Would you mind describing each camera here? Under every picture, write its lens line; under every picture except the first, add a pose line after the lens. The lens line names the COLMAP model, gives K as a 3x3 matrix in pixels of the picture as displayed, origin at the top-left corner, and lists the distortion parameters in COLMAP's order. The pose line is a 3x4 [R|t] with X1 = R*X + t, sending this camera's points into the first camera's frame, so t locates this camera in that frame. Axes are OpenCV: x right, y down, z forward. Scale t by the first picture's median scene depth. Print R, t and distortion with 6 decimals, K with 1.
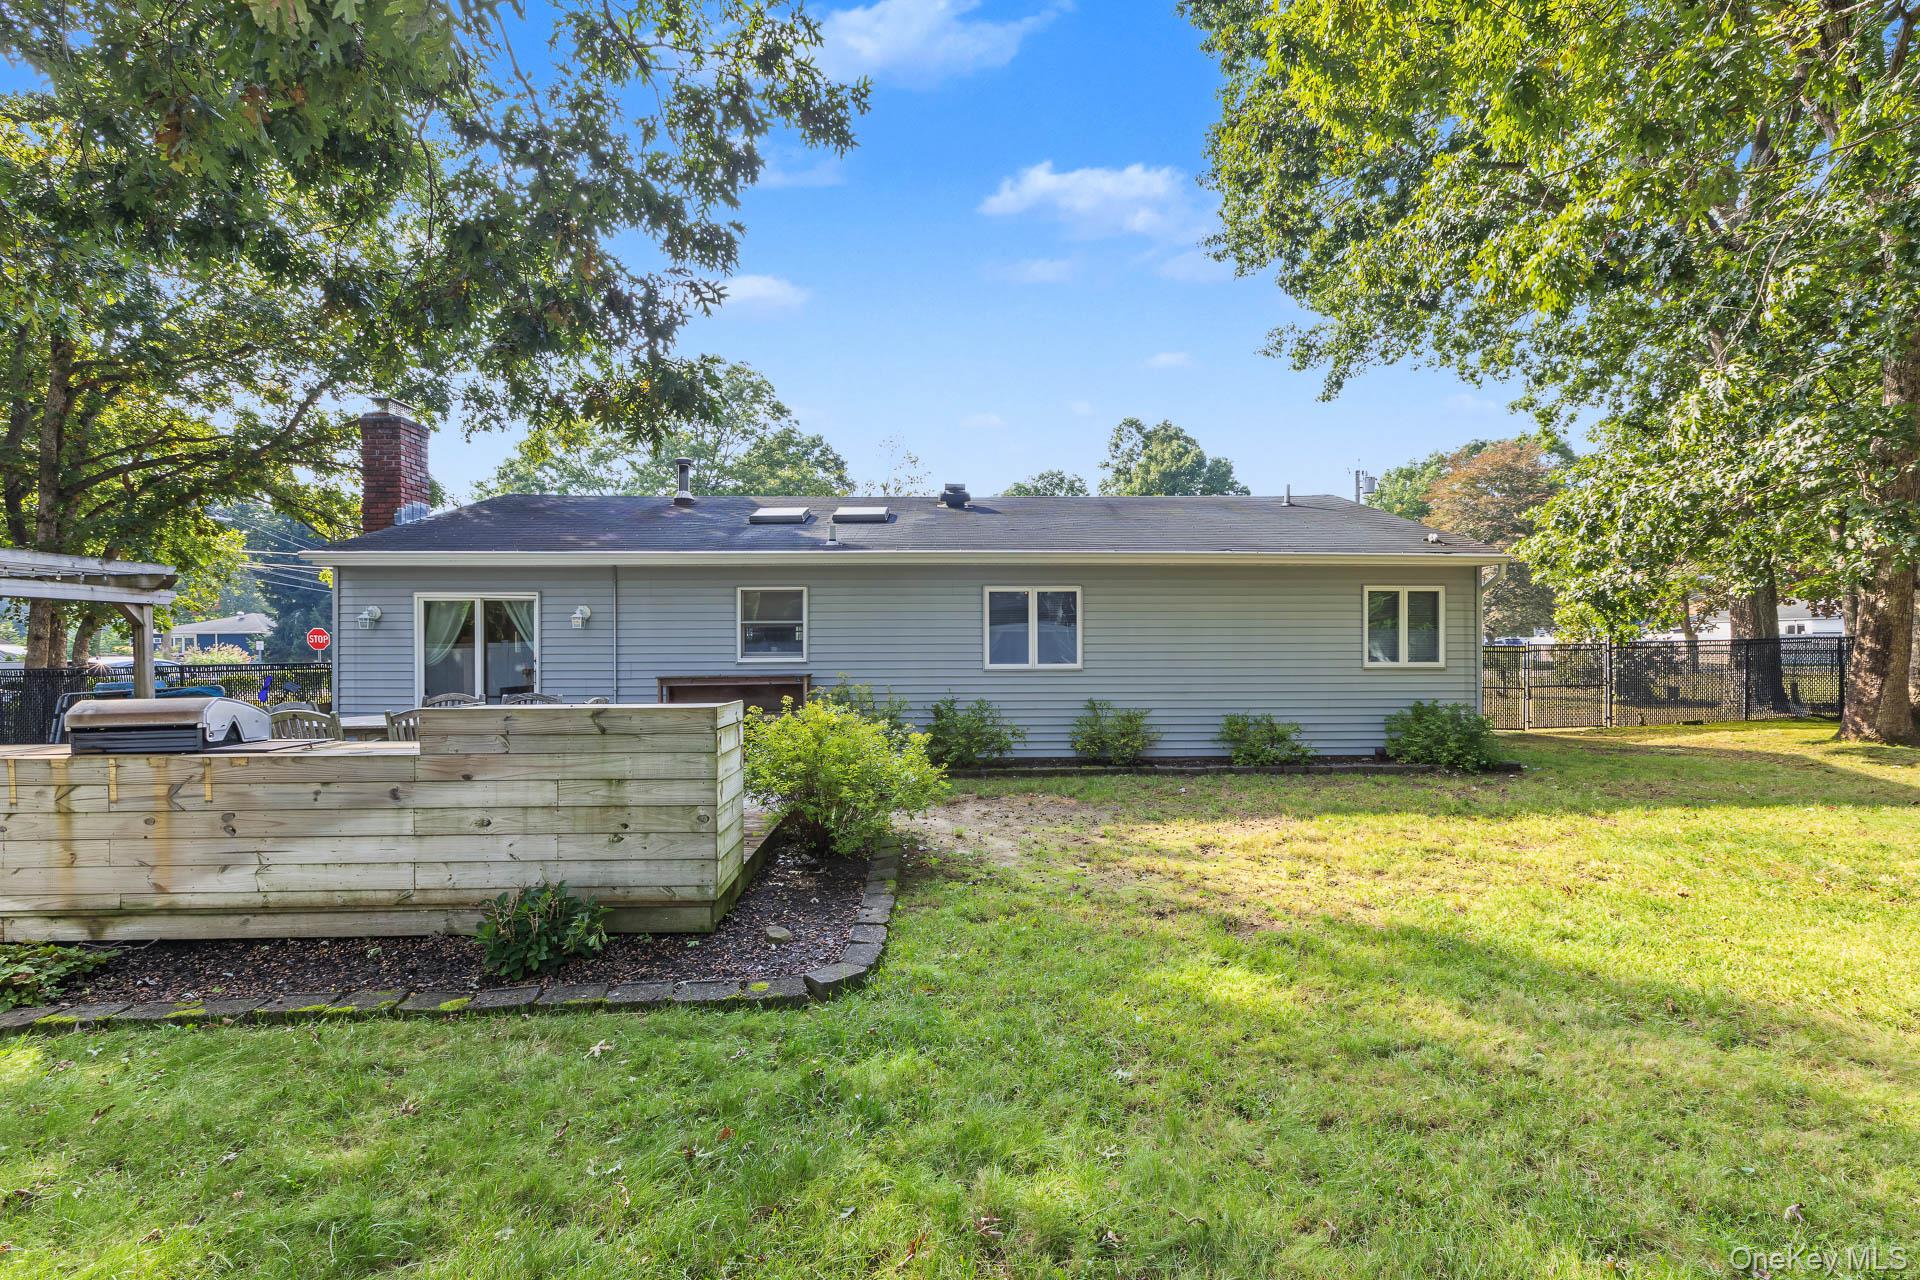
lens RADIAL K [[867.9, 0, 963.2], [0, 867.9, 651.4], [0, 0, 1]] dist [0.003883, 0.000259]
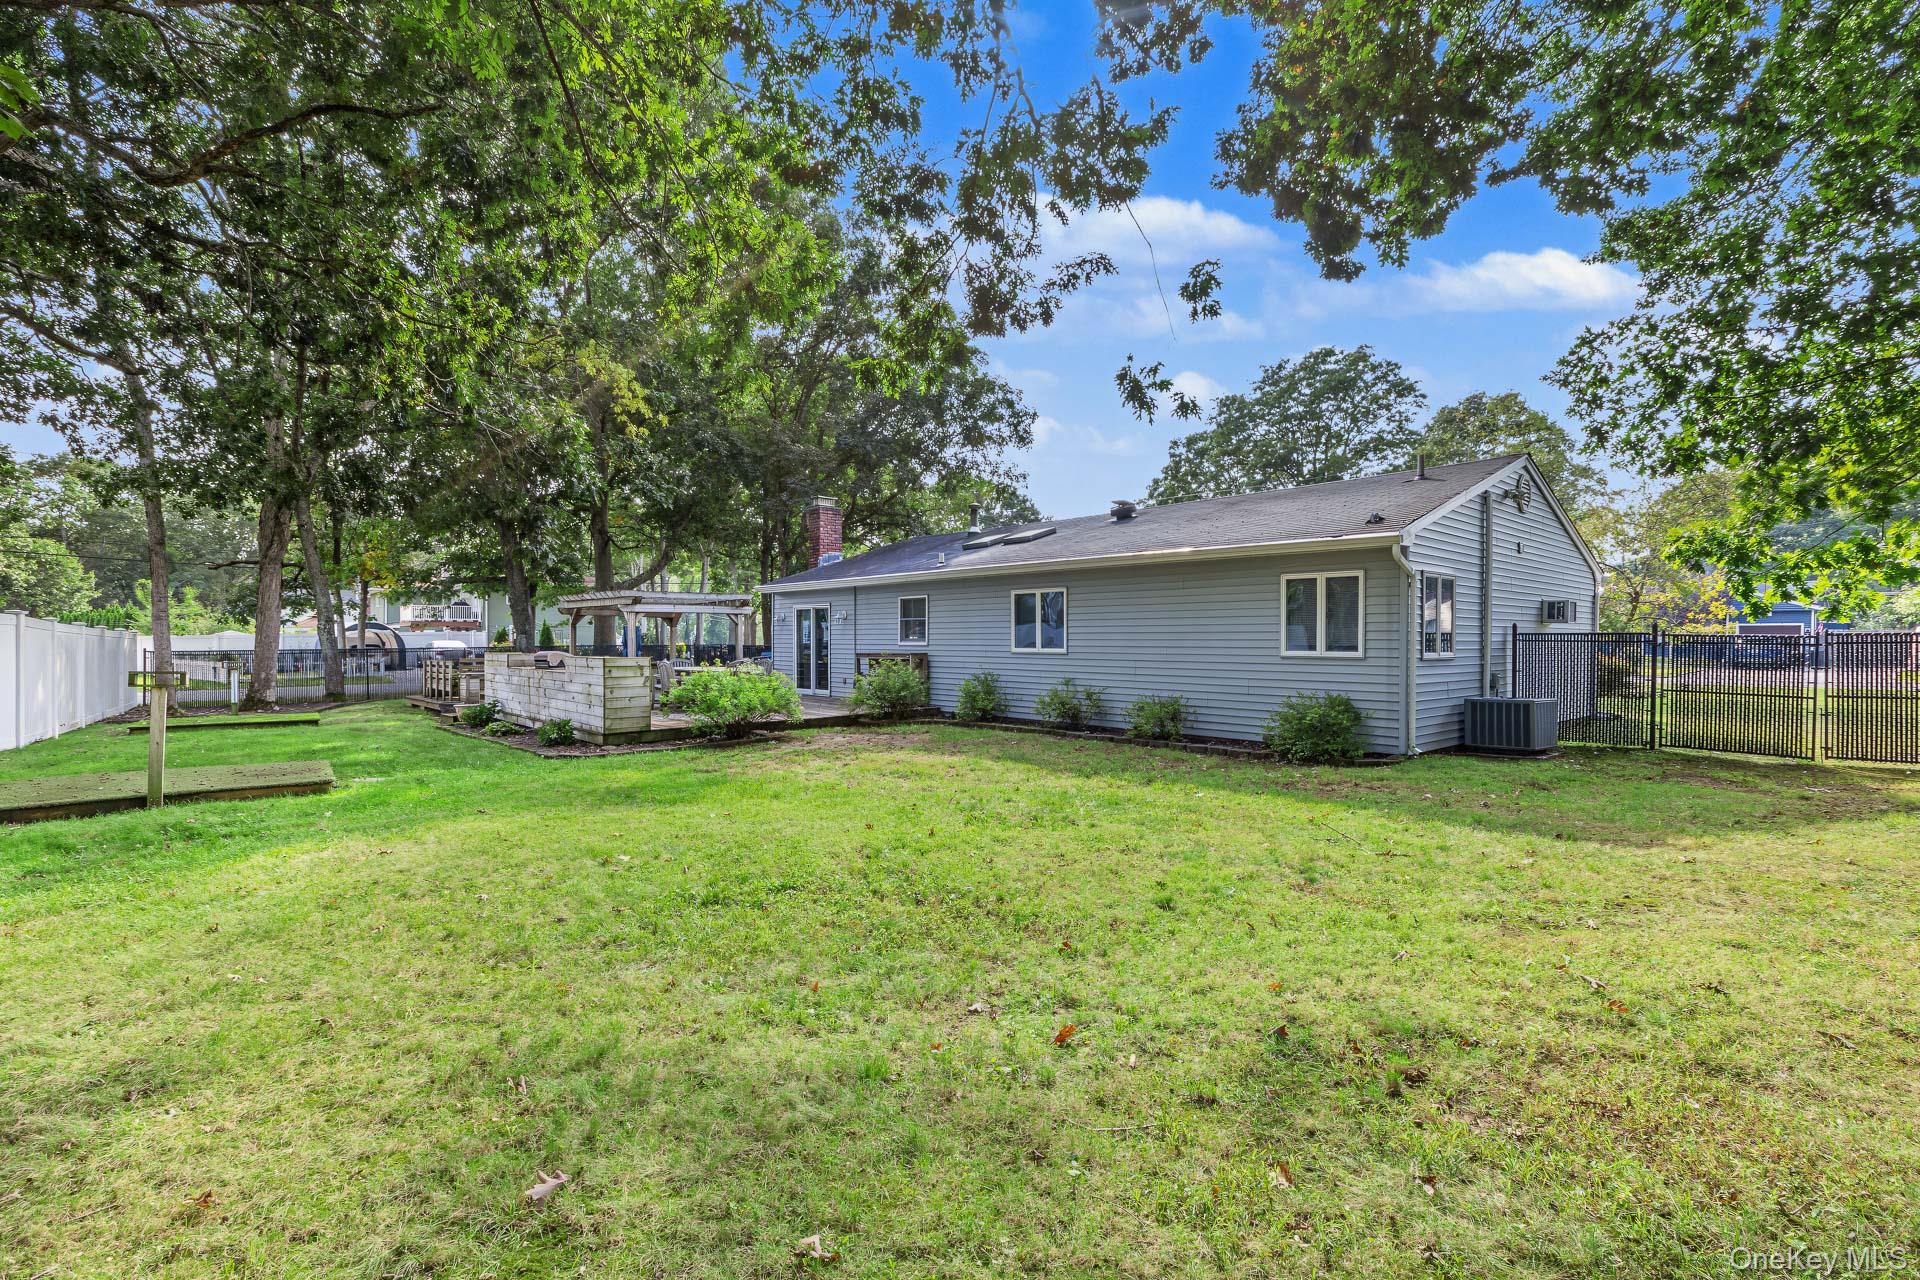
lens RADIAL K [[867.9, 0, 966.9], [0, 867.9, 640.8], [0, 0, 1]] dist [0.003883, 0.000259]
pose [[0.647276, 0.007155, -0.762222, 1.898651], [-0.006345, 0.999972, 0.003998, -0.002350], [0.762229, 0.002248, 0.647303, 0.139320]]
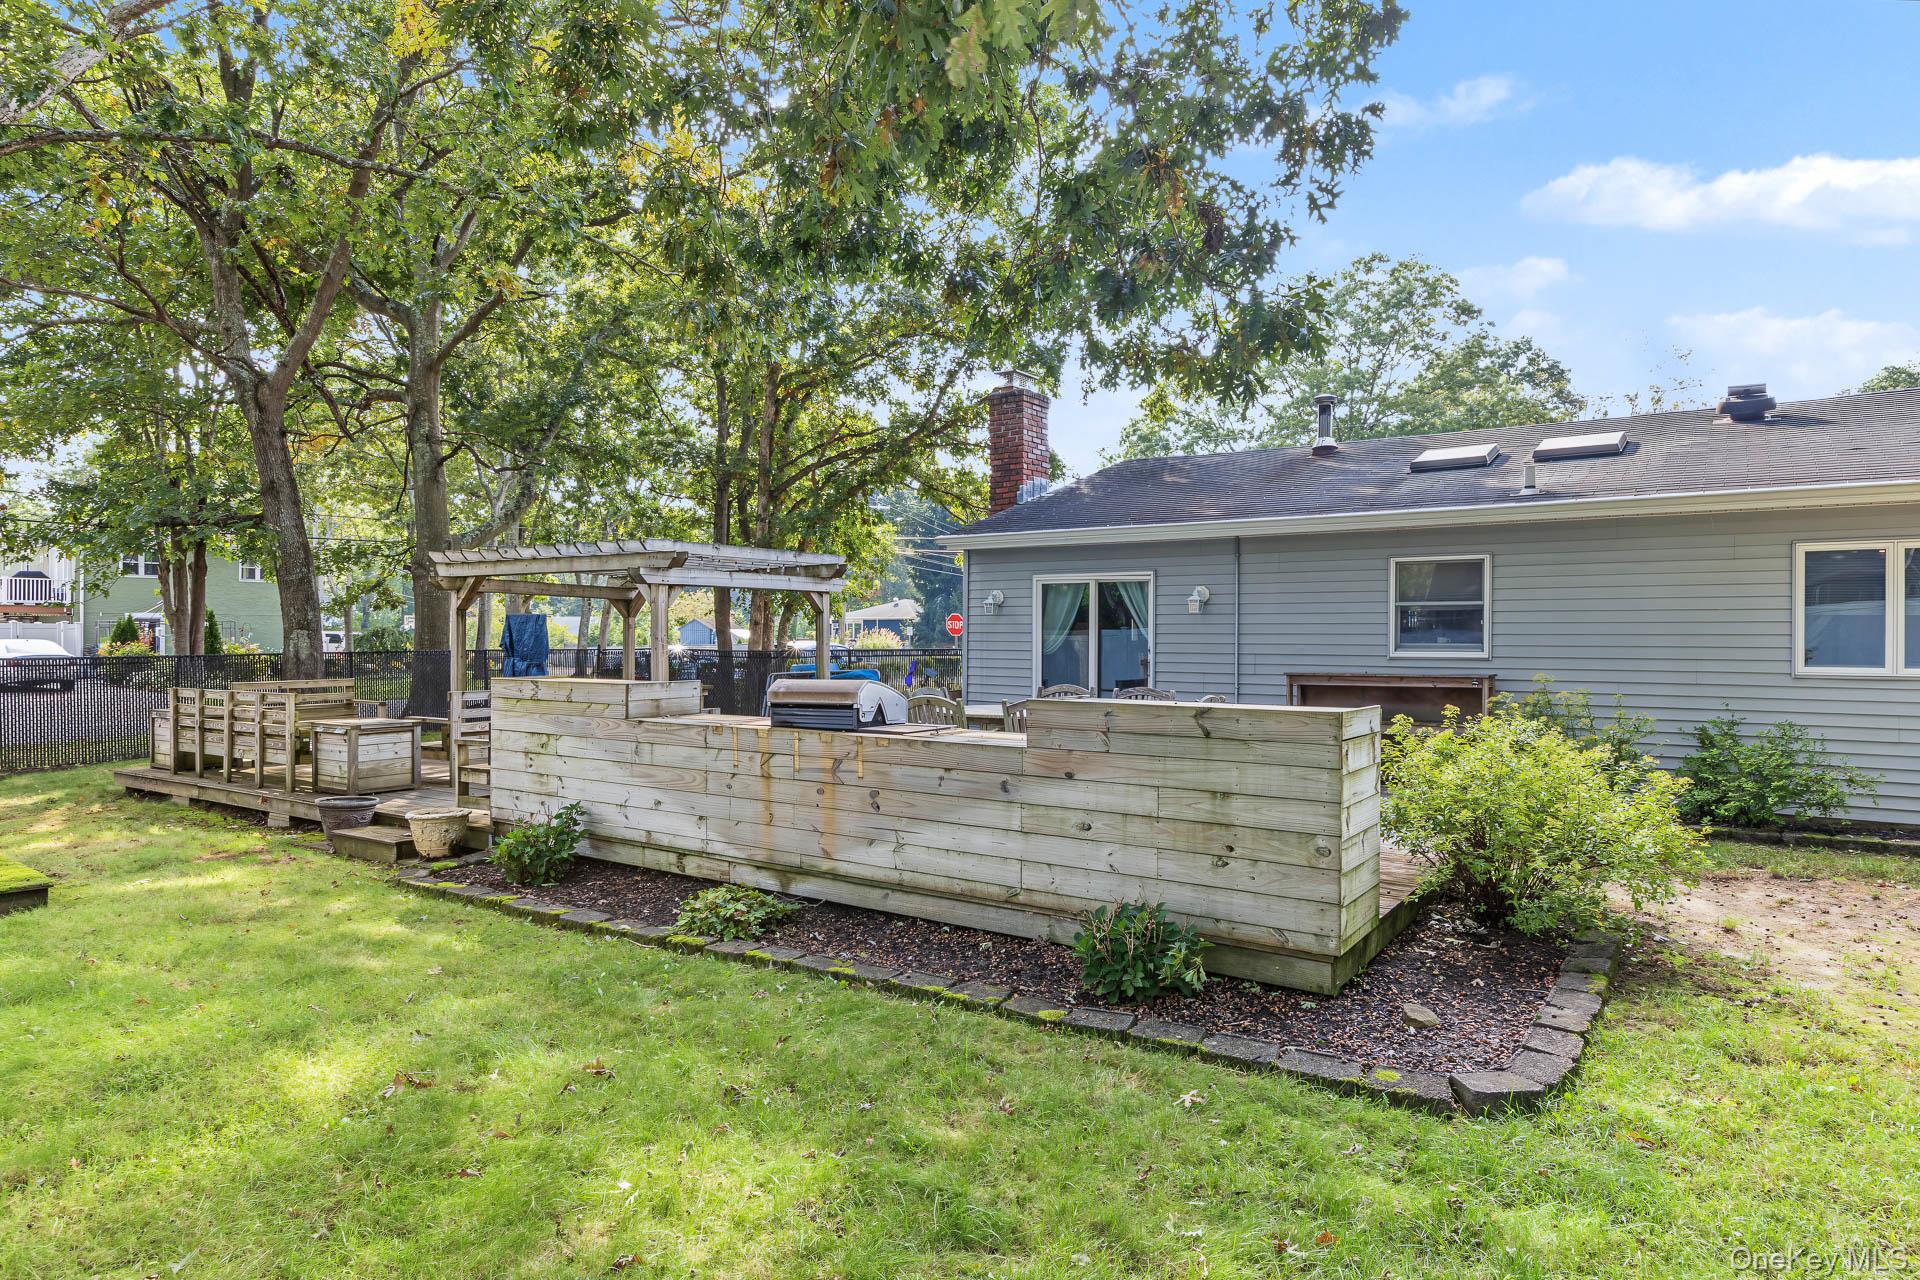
lens RADIAL K [[1117.2, 0, 960.5], [0, 1117.2, 630.6], [0, 0, 1]] dist [0.002894, -0.003149]
pose [[0.804905, 0.005499, -0.593378, 0.034205], [-0.010718, 0.999929, -0.005272, -0.001599], [0.593306, 0.010603, 0.804907, -0.024481]]
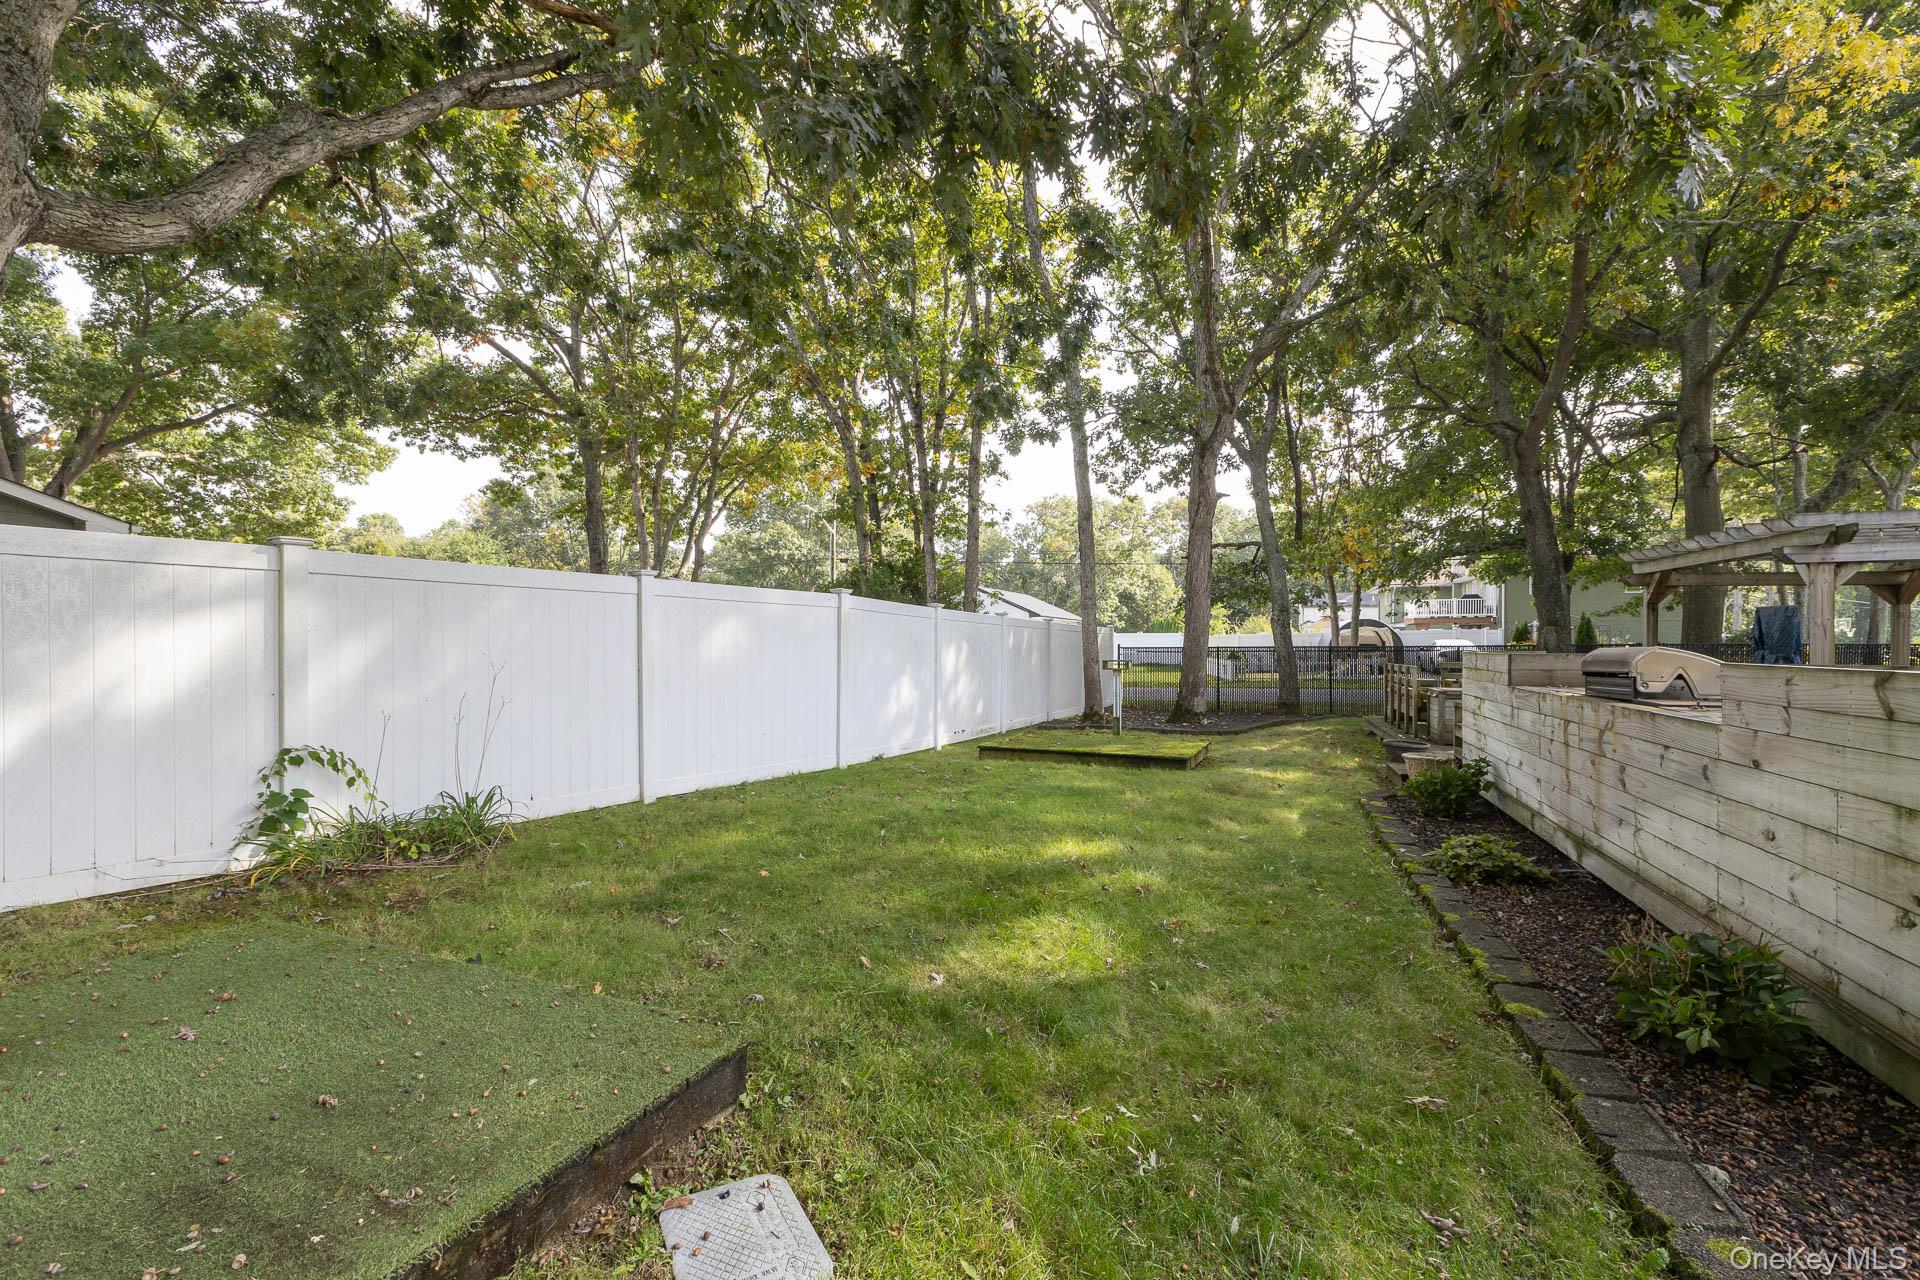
lens RADIAL K [[867.9, 0, 964.6], [0, 867.9, 645.9], [0, 0, 1]] dist [0.003883, 0.000259]
pose [[-0.354086, 0.011013, -0.935148, 0.242275], [-0.006445, 0.999878, 0.014216, 0.036619], [0.935191, 0.011061, -0.353972, 0.531785]]
